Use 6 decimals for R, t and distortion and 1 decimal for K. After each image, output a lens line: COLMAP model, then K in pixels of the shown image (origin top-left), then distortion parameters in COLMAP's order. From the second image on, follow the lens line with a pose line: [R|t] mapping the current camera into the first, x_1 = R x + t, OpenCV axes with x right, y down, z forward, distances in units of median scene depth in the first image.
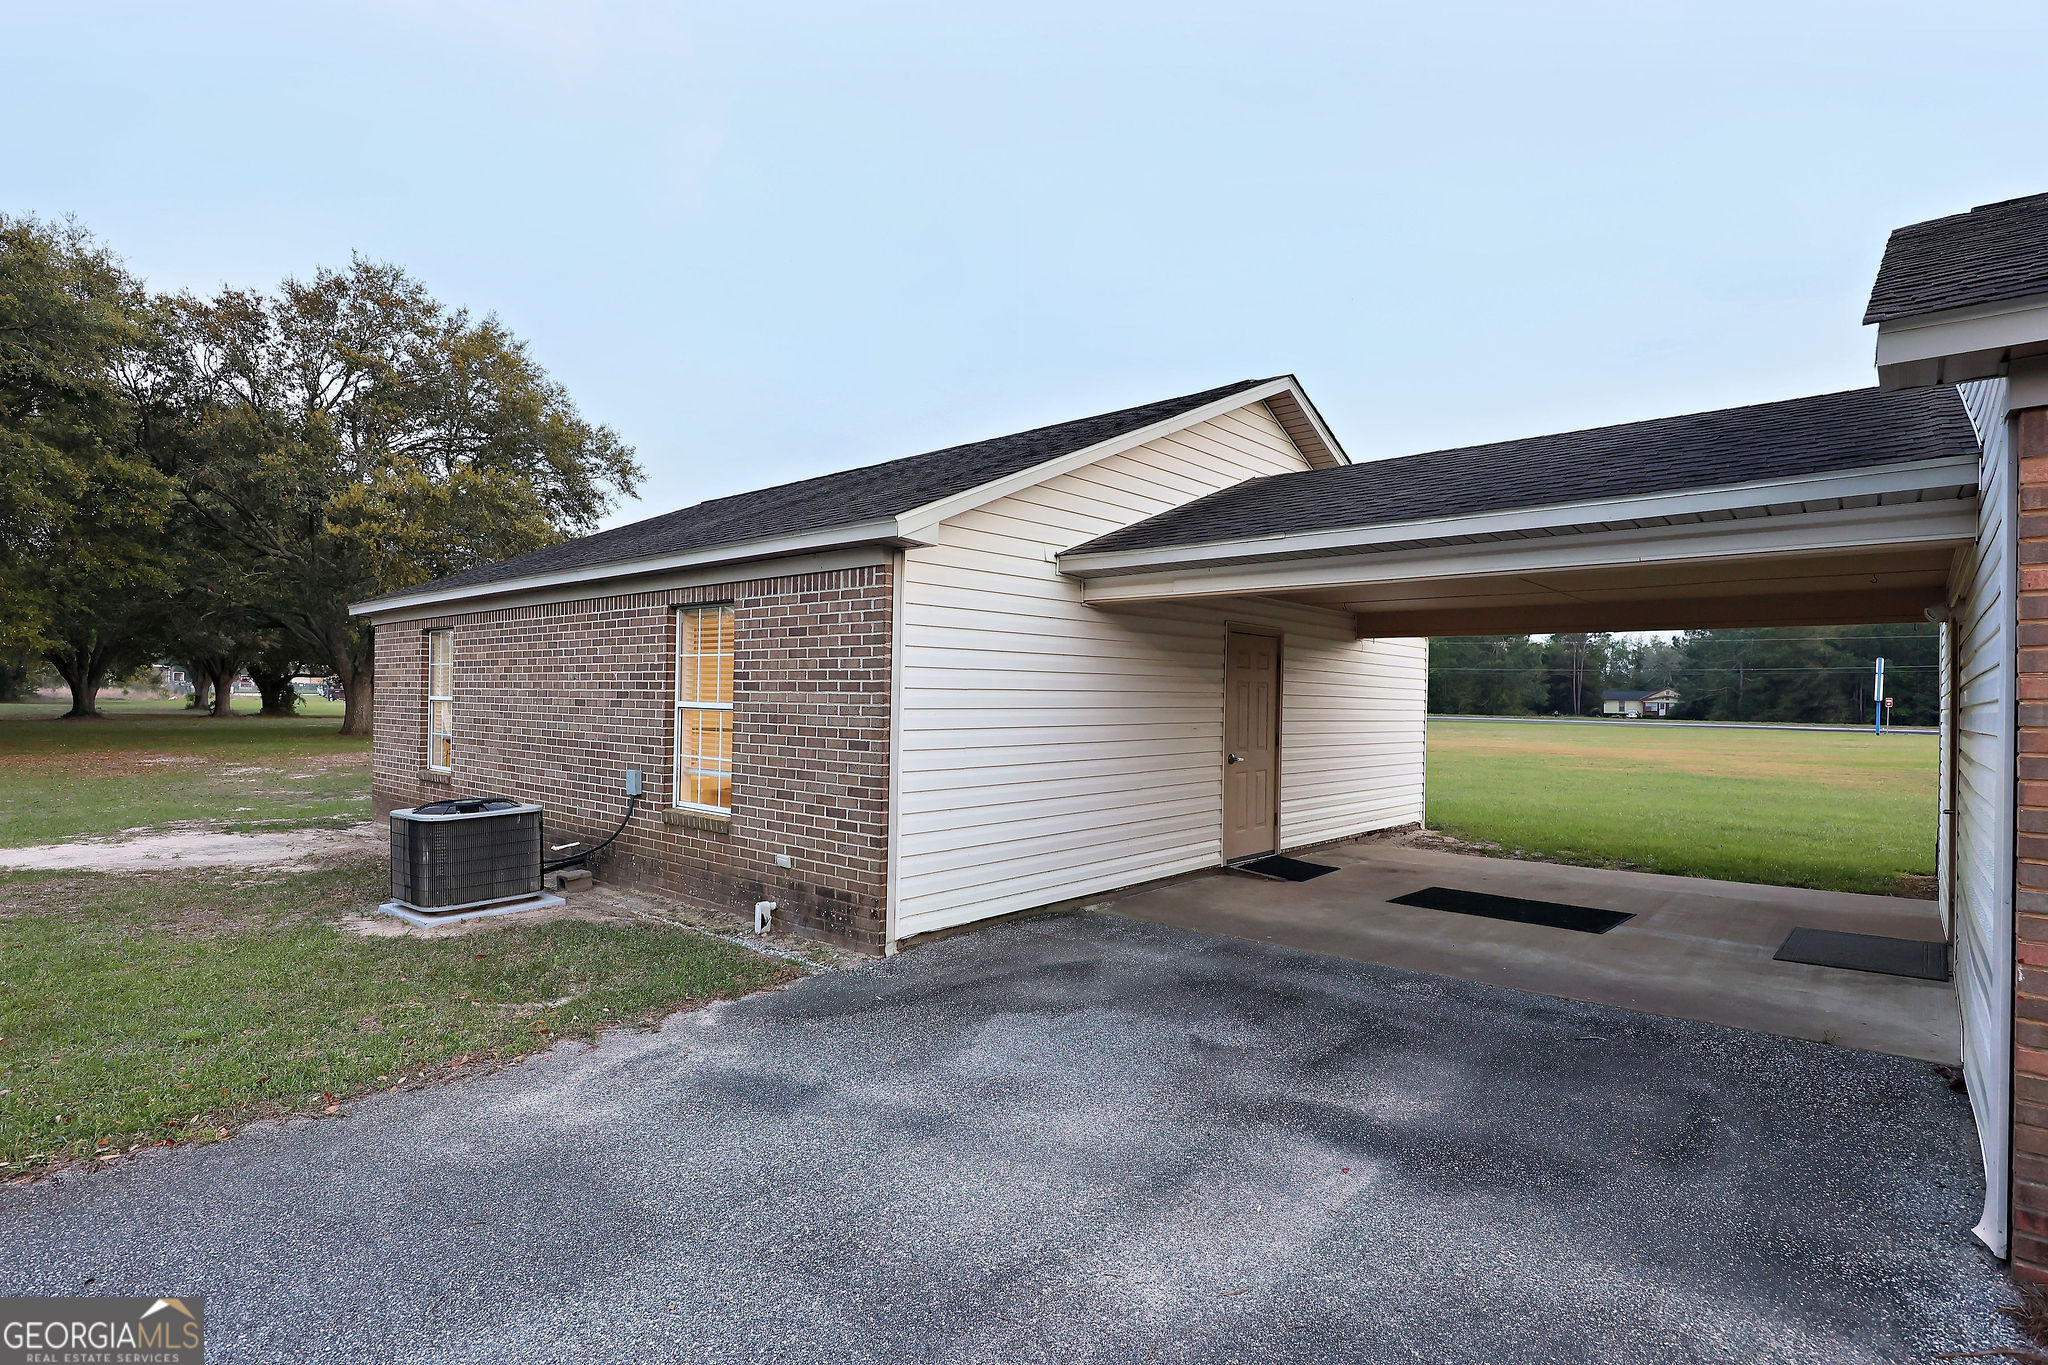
lens RADIAL K [[1024.6, 0, 1022.6], [0, 1024.6, 694.8], [0, 0, 1]] dist [0.000069, -0.000033]
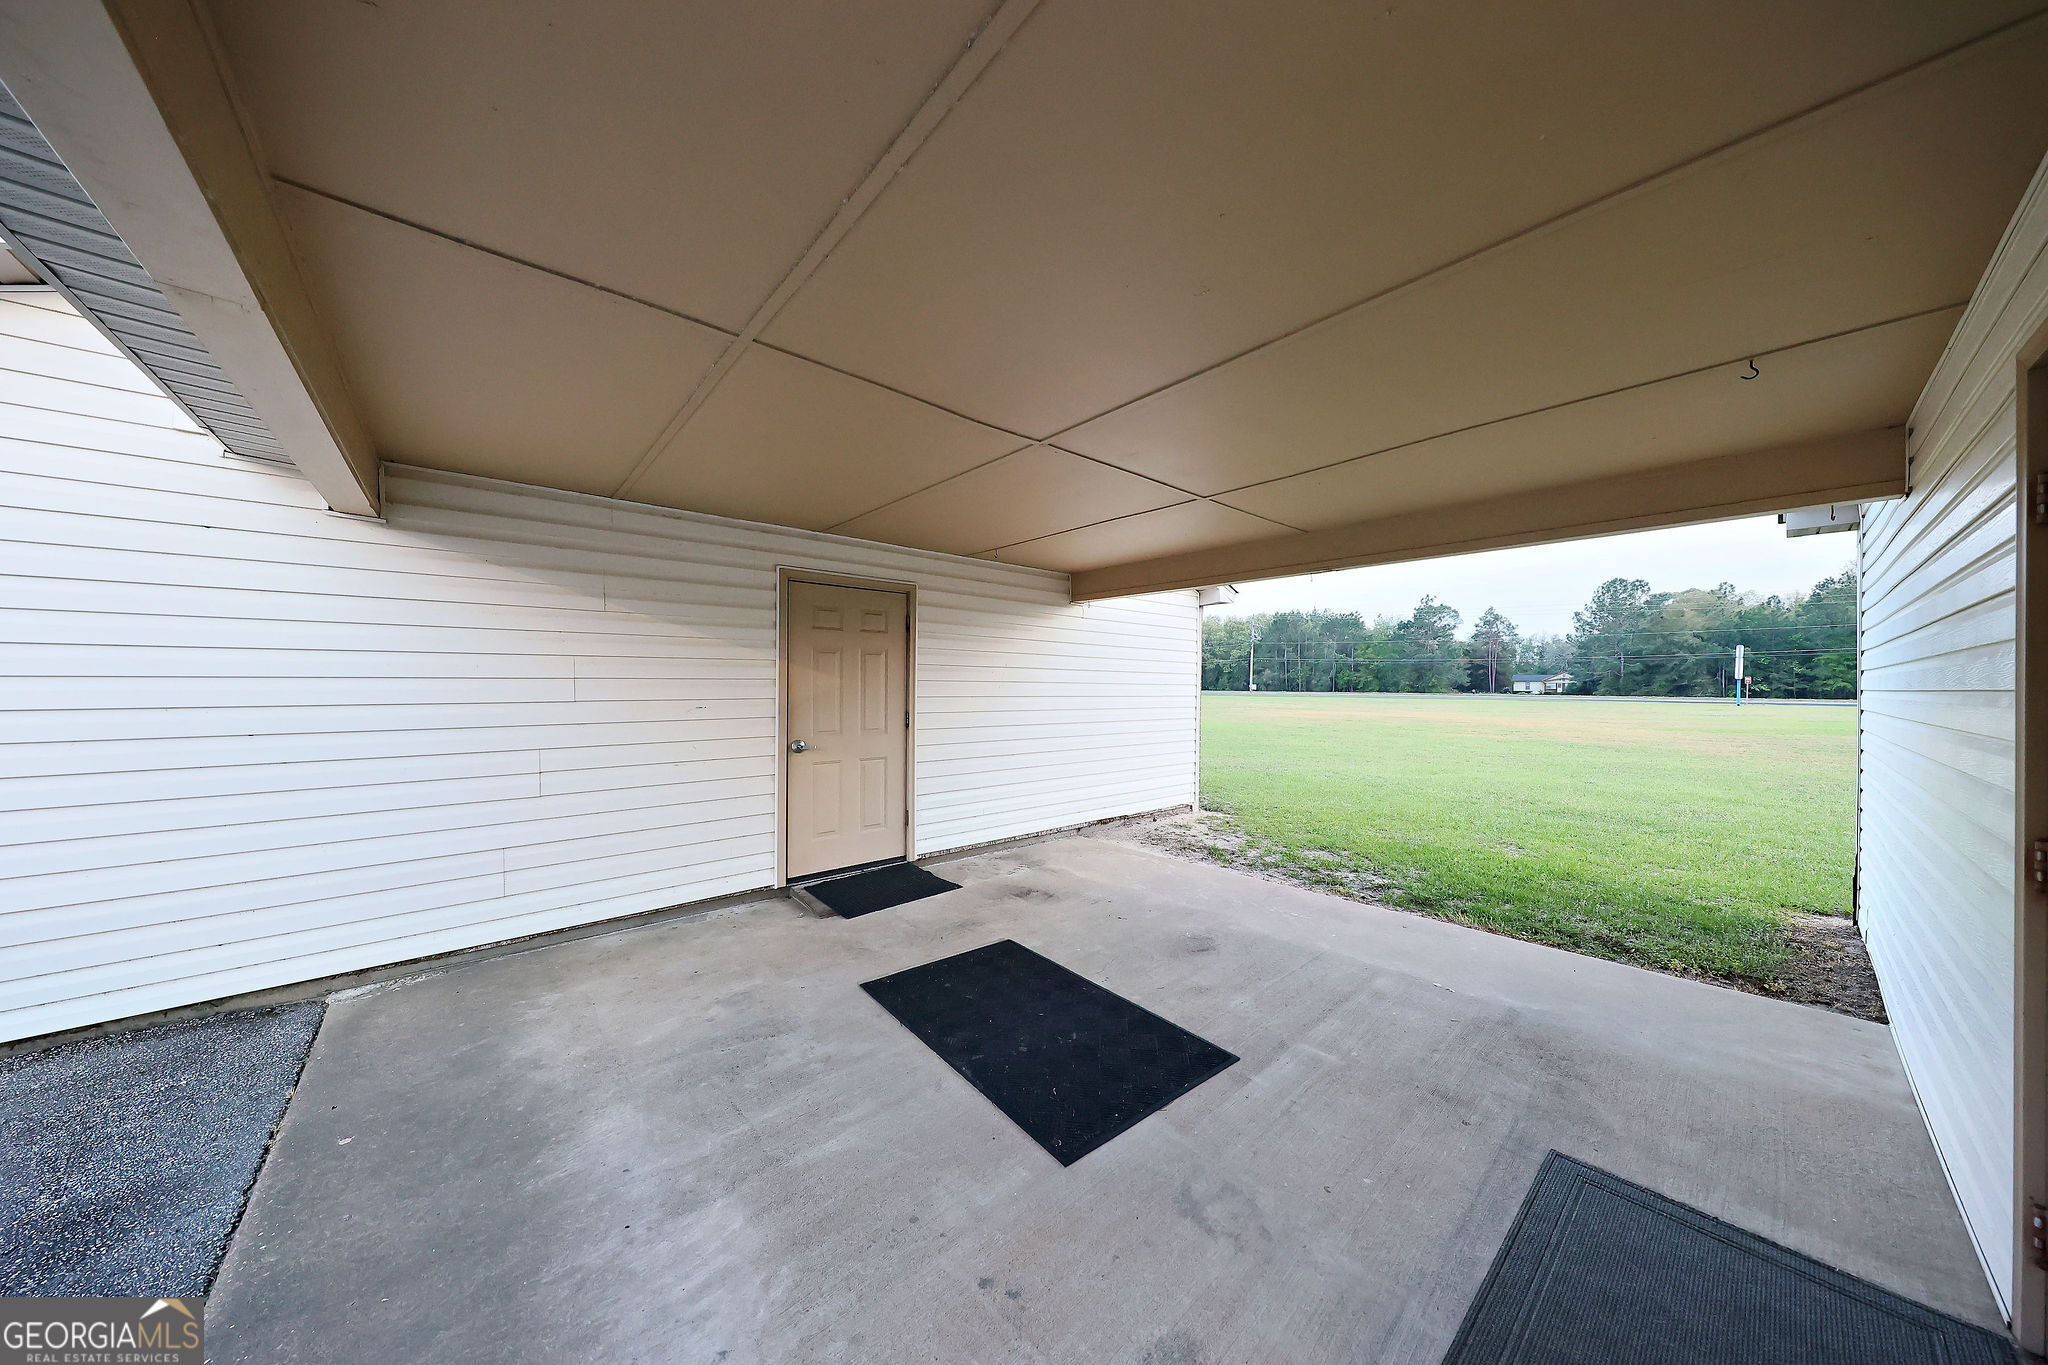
lens RADIAL K [[653.6, 0, 1030.6], [0, 653.6, 686.3], [0, 0, 1]] dist [0.003260, -0.000037]
pose [[0.991854, -0.010422, -0.126956, 0.089747], [0.010971, 0.999933, 0.003631, 0.003526], [0.126910, -0.004995, 0.991902, 0.109176]]
